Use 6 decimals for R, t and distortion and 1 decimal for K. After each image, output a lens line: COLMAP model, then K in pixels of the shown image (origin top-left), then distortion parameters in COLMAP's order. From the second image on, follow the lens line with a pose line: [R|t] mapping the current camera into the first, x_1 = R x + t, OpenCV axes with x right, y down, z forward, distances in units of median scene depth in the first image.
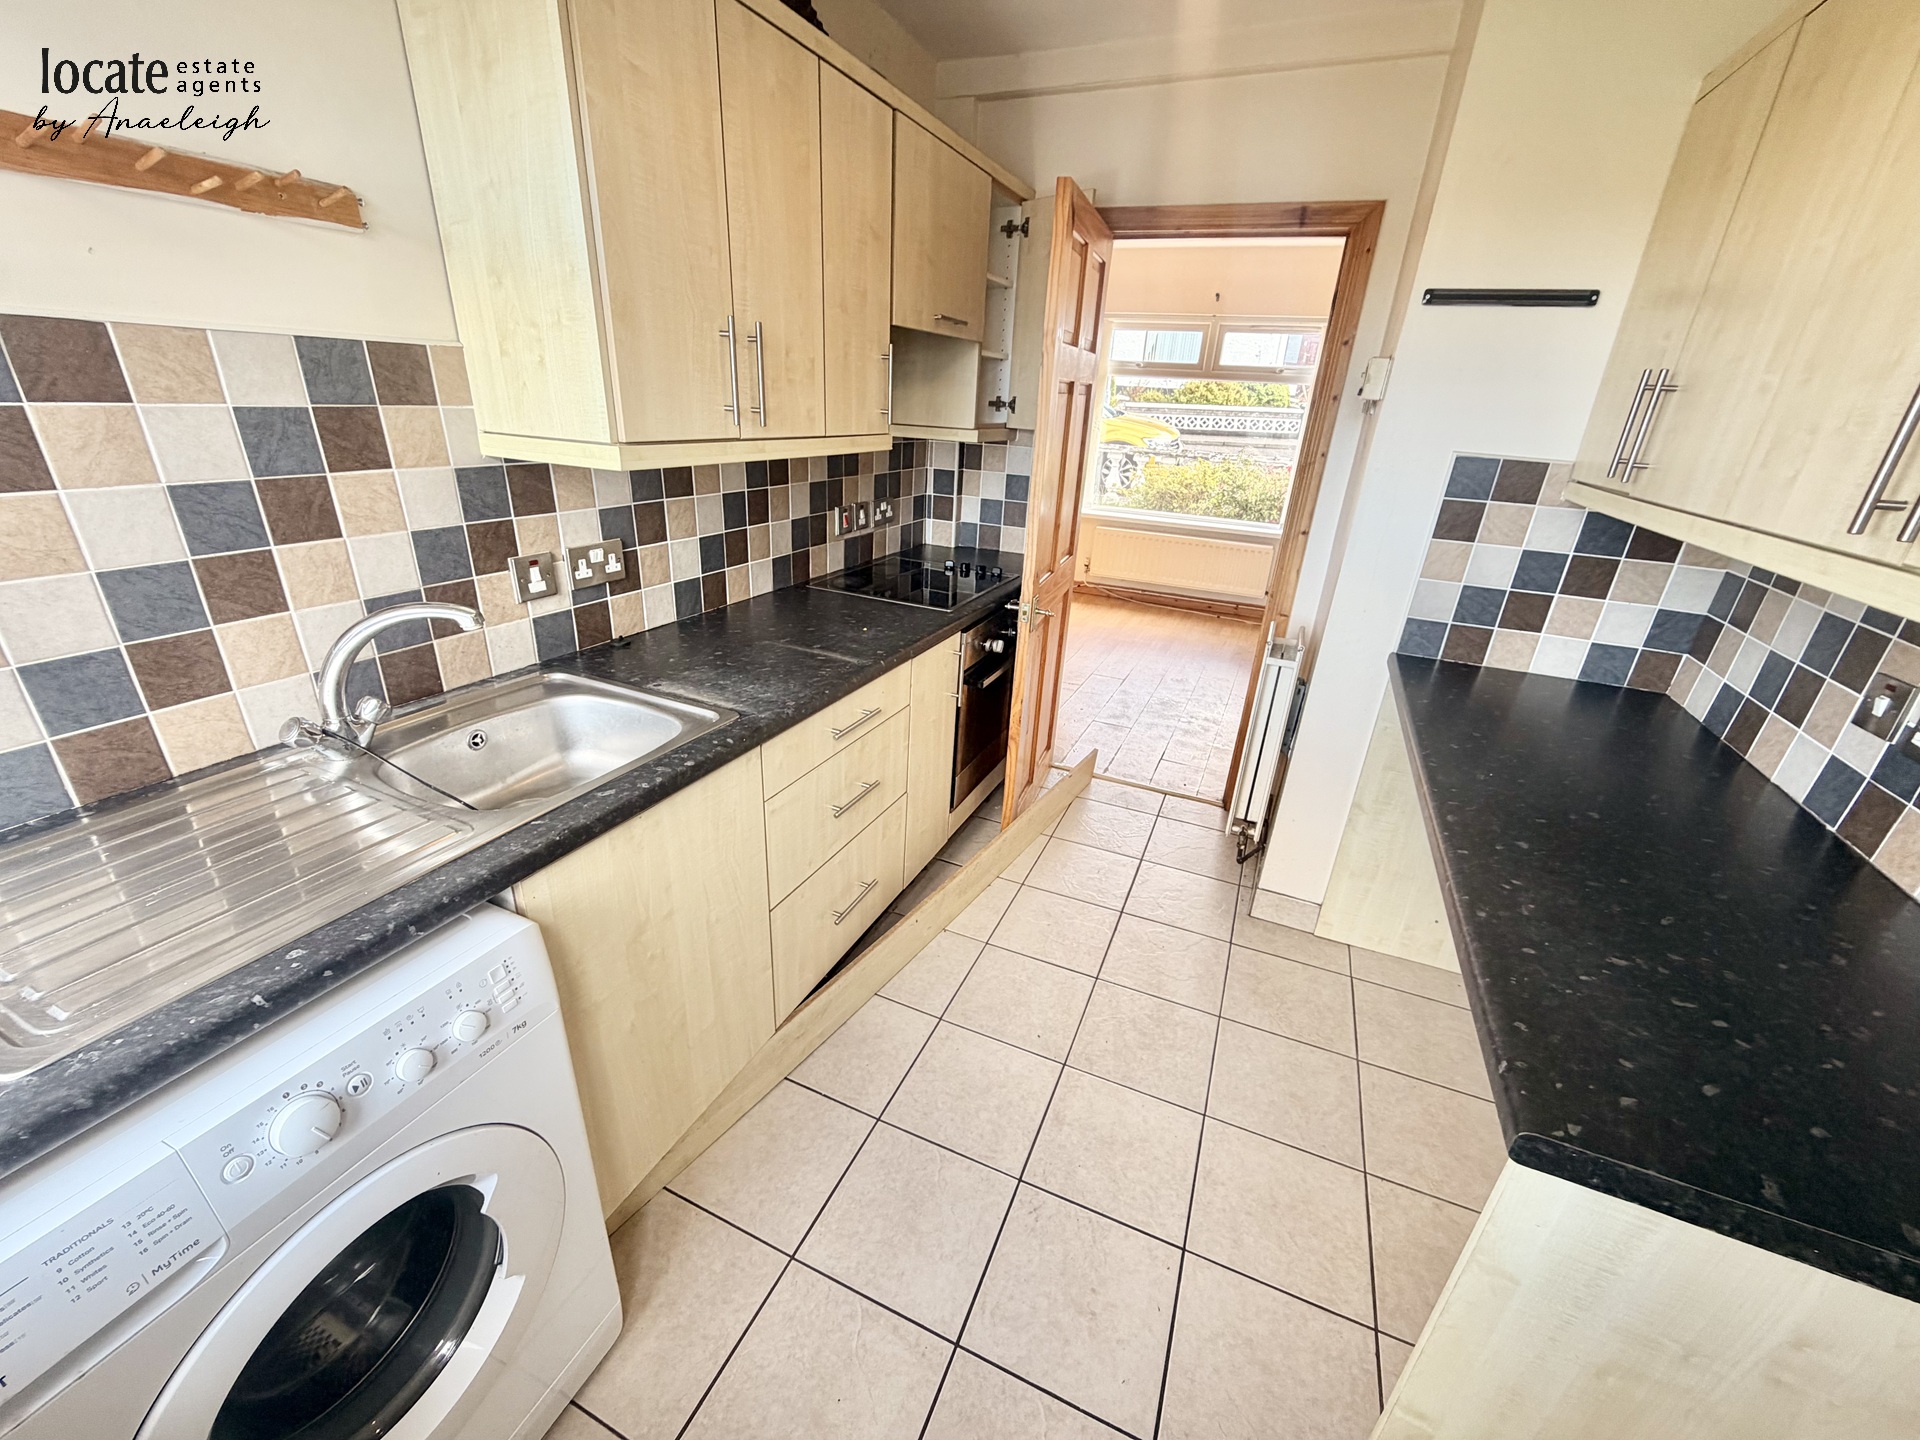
lens RADIAL K [[770.3, 0, 957.3], [0, 770.3, 727.3], [0, 0, 1]] dist [-0.000338, 0.000011]
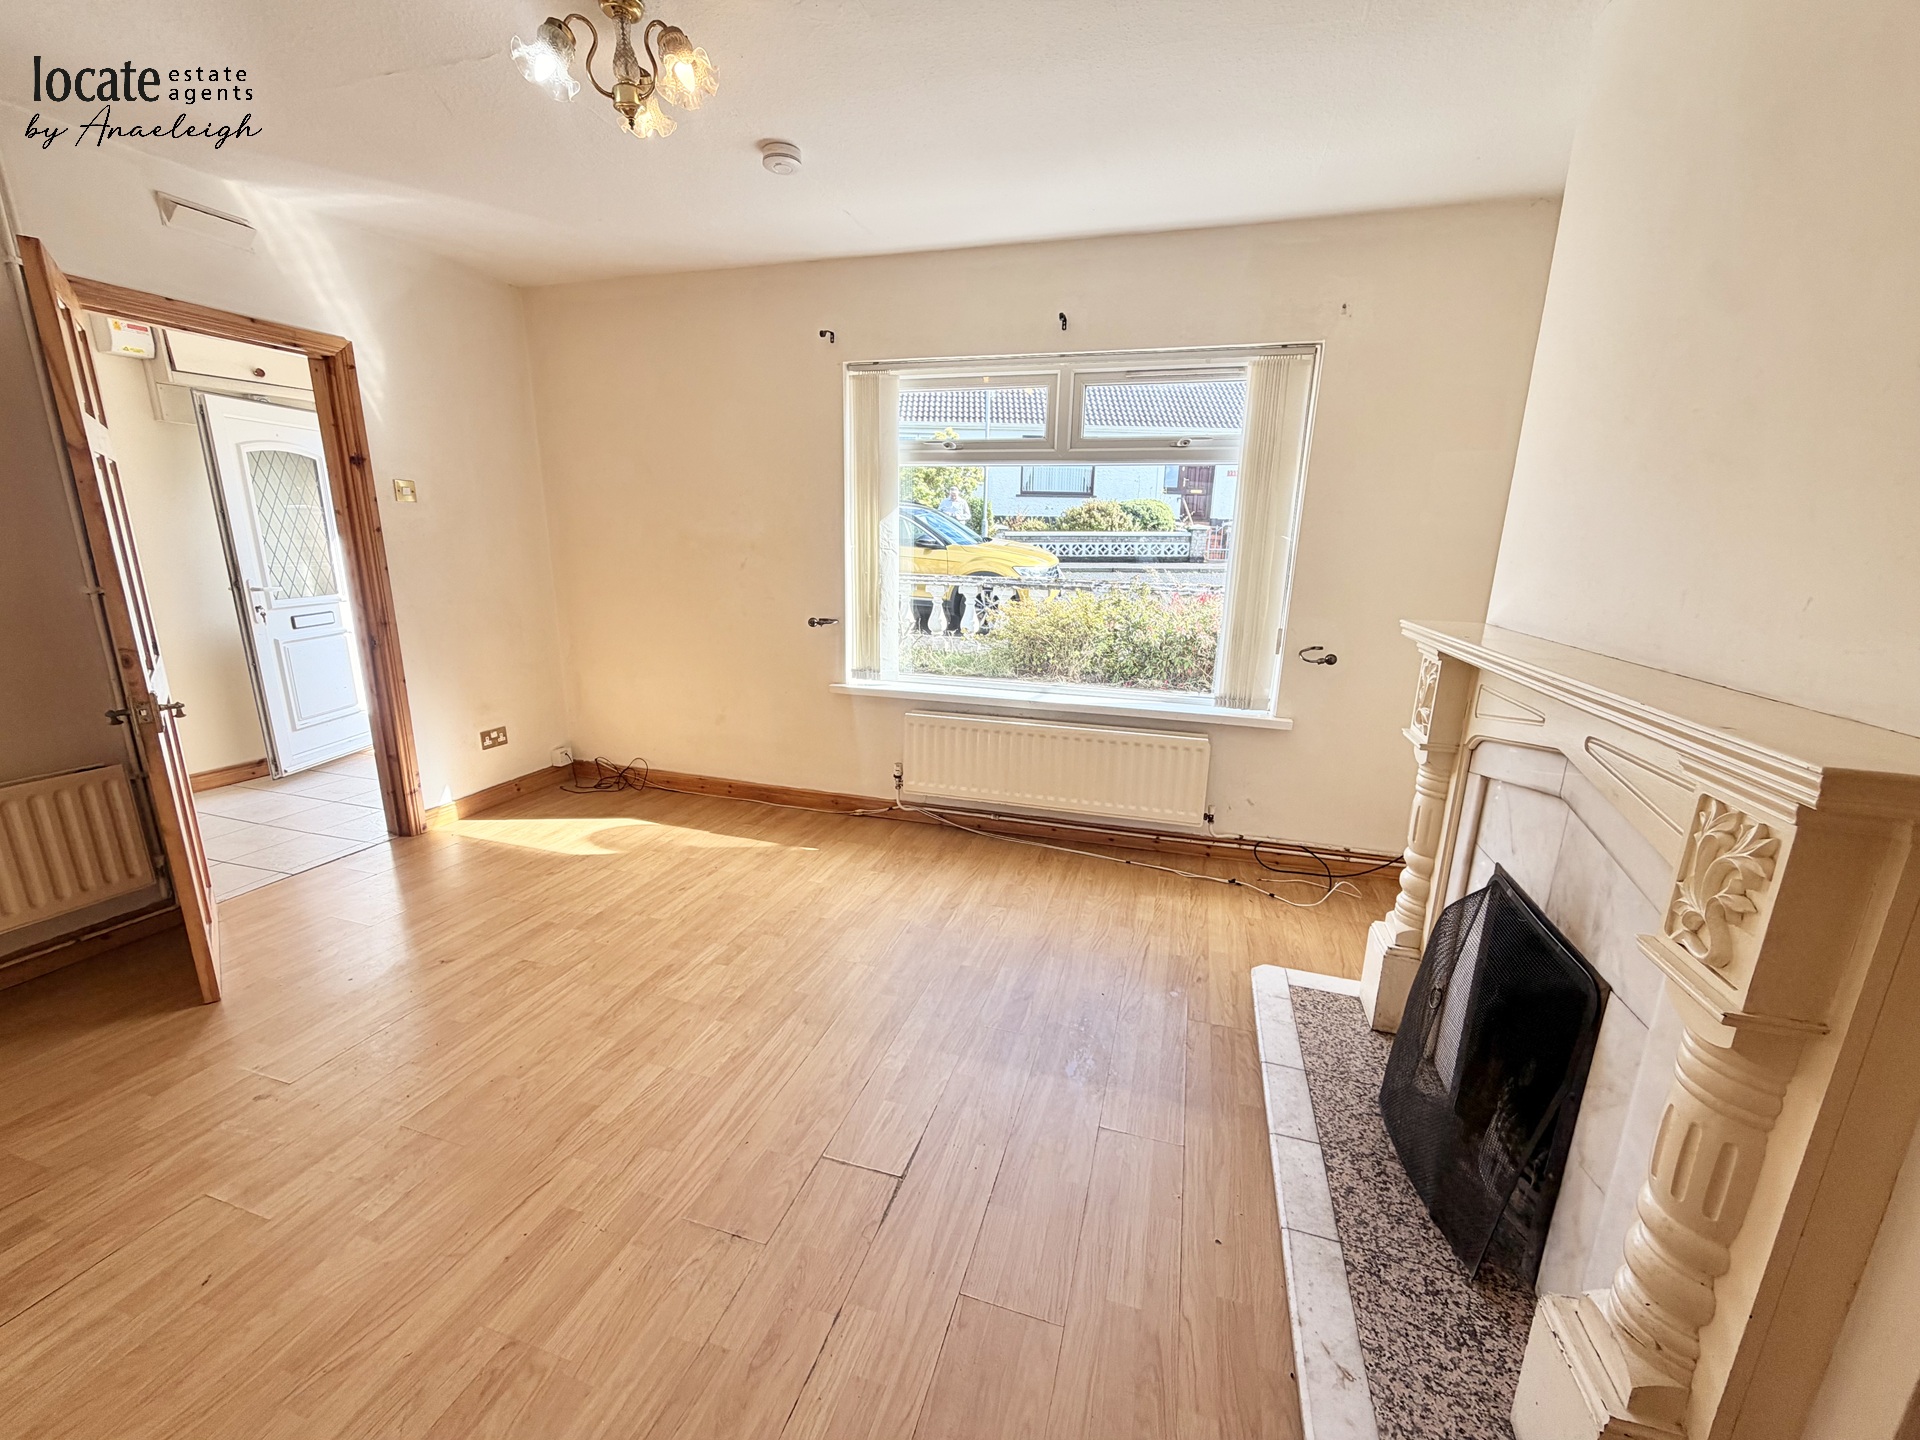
lens RADIAL K [[770.3, 0, 957.3], [0, 770.3, 727.3], [0, 0, 1]] dist [-0.000338, 0.000011]
pose [[0.992485, -0.060724, 0.106234, 0.121893], [0.077111, 0.984476, -0.157674, -0.120832], [-0.095010, 0.164681, 0.981760, 0.335730]]
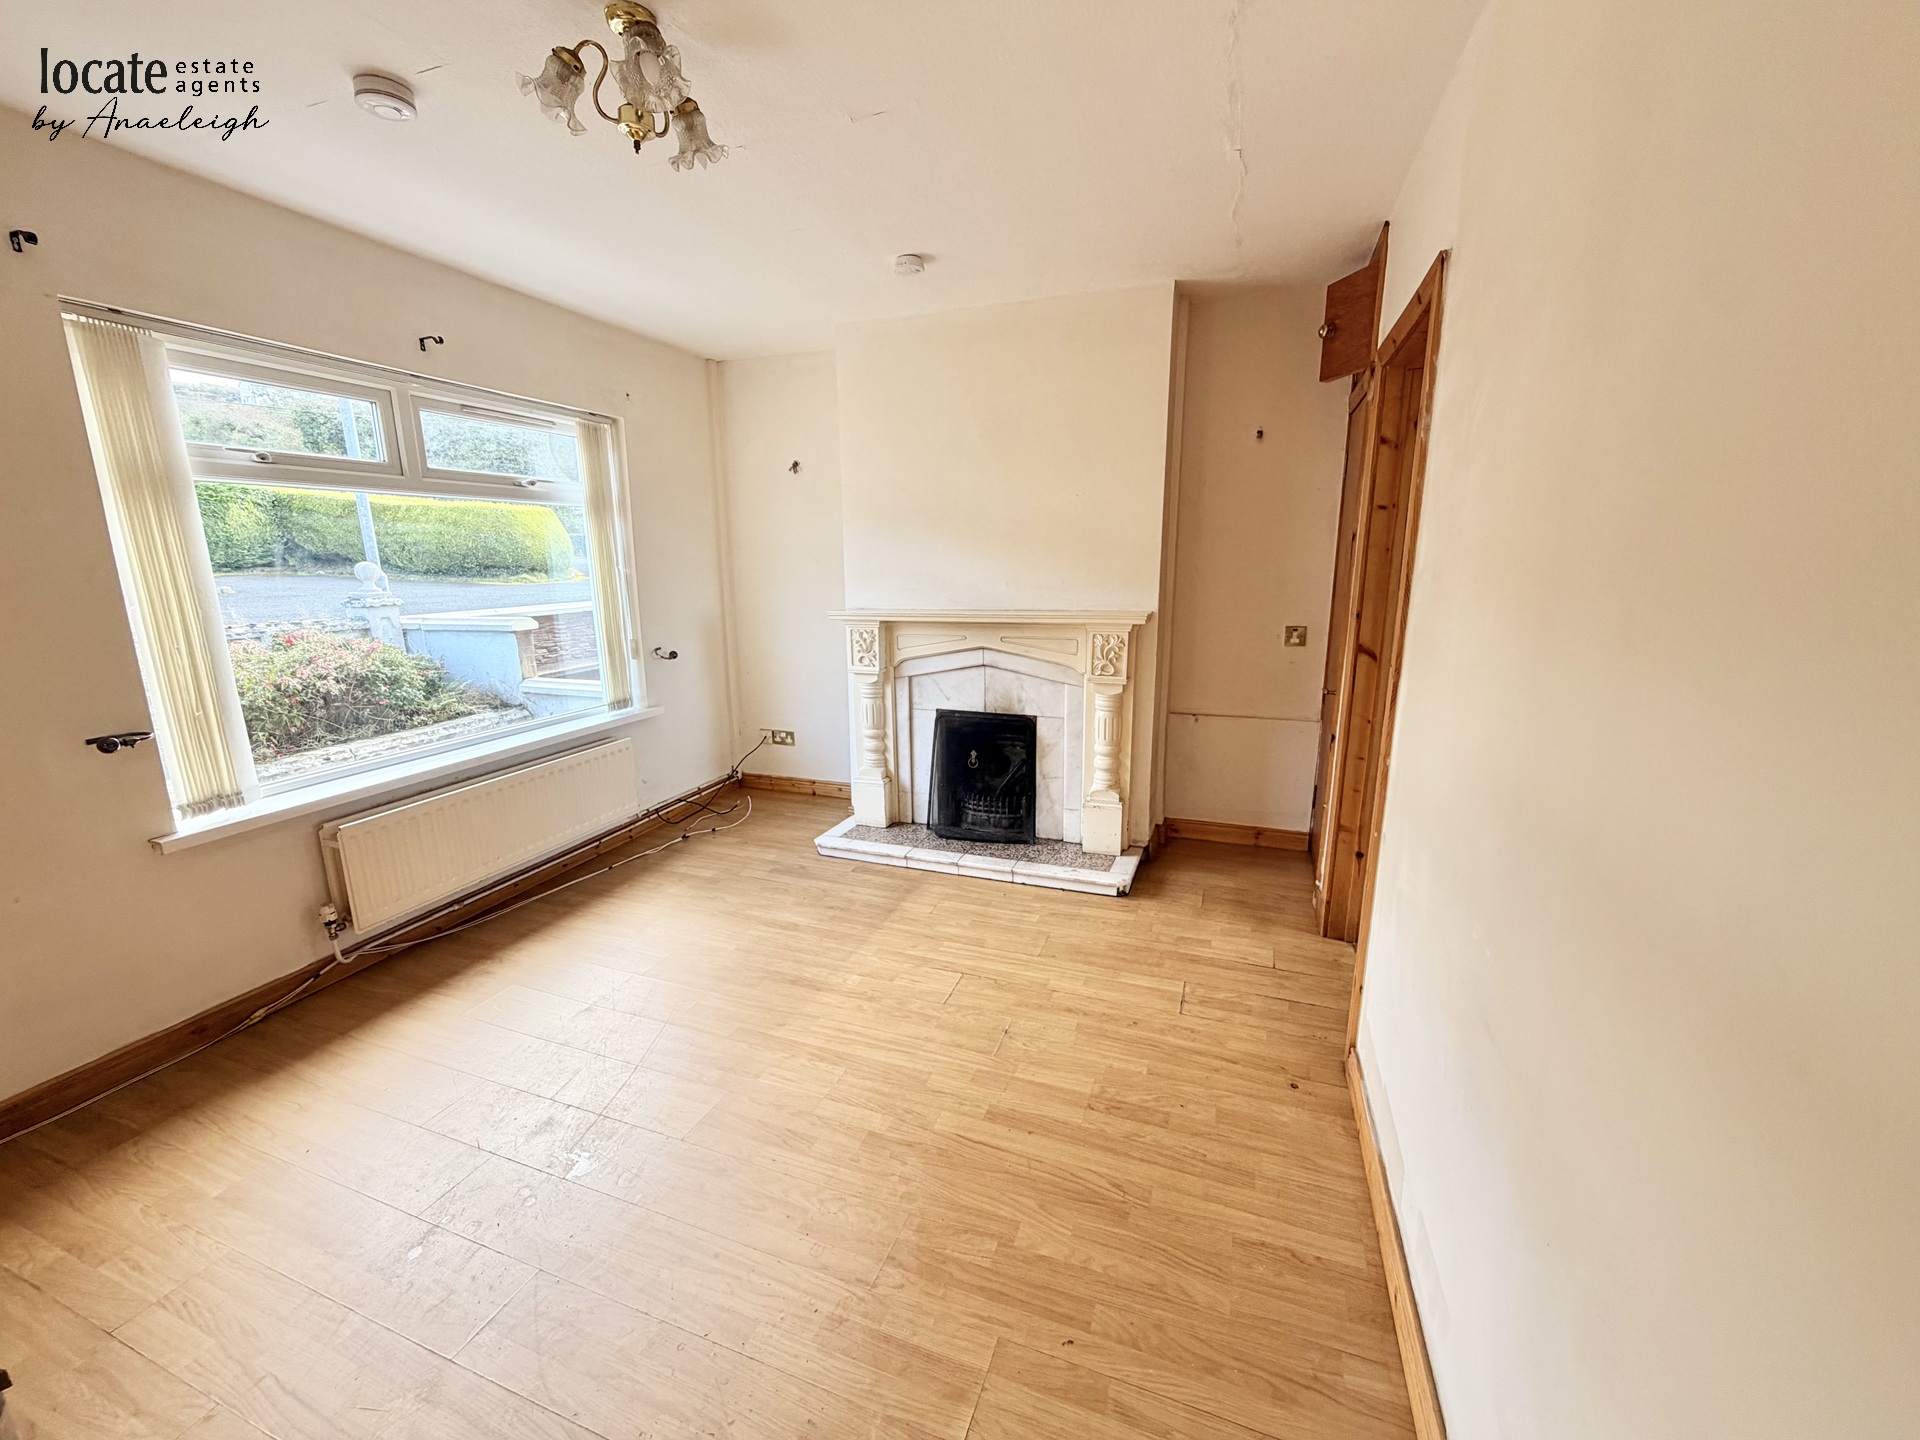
lens RADIAL K [[770.3, 0, 957.3], [0, 770.3, 727.3], [0, 0, 1]] dist [-0.000338, 0.000011]
pose [[-0.064882, -0.270520, 0.960526, -0.172838], [0.401586, 0.874090, 0.273303, -0.221688], [-0.913520, 0.403466, 0.051924, 0.505400]]
